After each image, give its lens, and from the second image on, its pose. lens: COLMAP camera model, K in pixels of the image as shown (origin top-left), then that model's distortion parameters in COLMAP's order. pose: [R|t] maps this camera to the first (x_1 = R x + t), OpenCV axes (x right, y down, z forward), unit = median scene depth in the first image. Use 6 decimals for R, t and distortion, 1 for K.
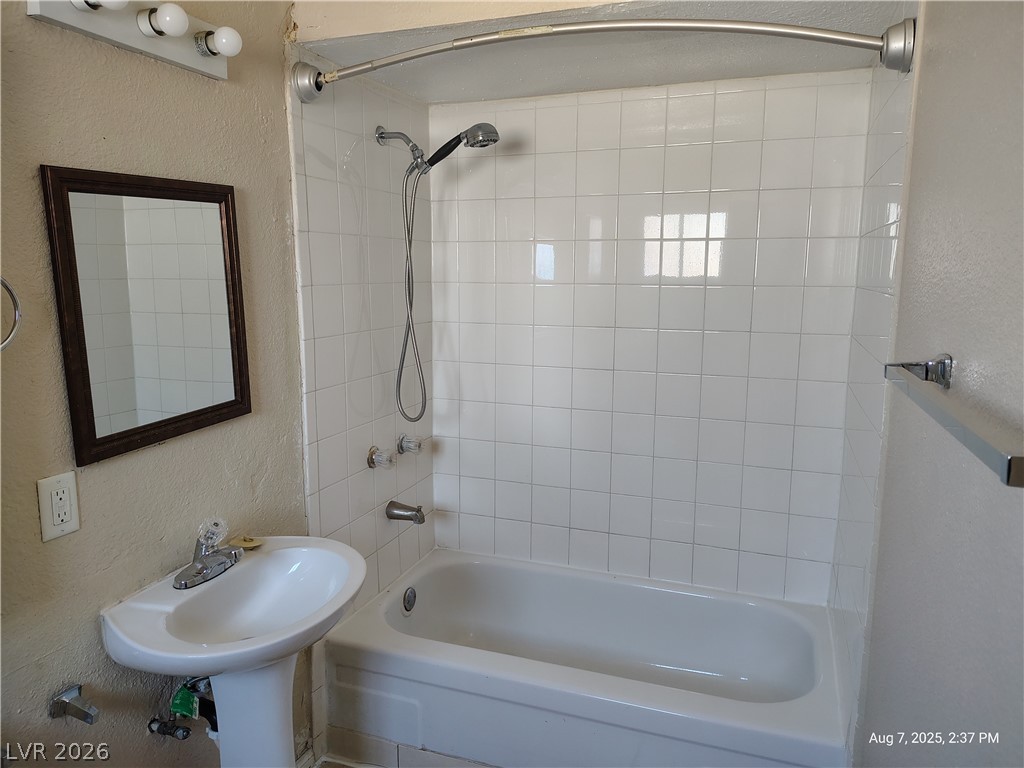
lens RADIAL K [[713.5, 0, 515.3], [0, 713.5, 386.1], [0, 0, 1]] dist [0.036795, -0.032815]
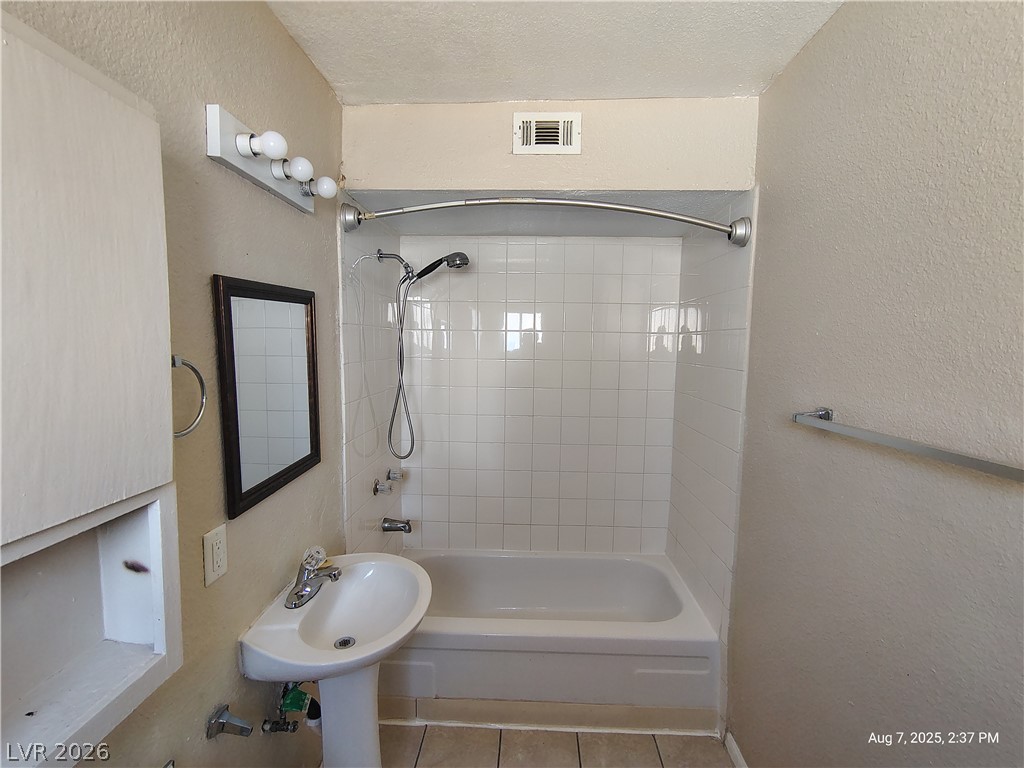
lens RADIAL K [[480.6, 0, 513.0], [0, 480.6, 389.3], [0, 0, 1]] dist [-0.003783, 0.000598]
pose [[0.950744, -0.020847, 0.309275, -0.289963], [0.039986, 0.997648, -0.055675, -0.030938], [-0.307387, 0.065299, 0.949342, 0.052485]]
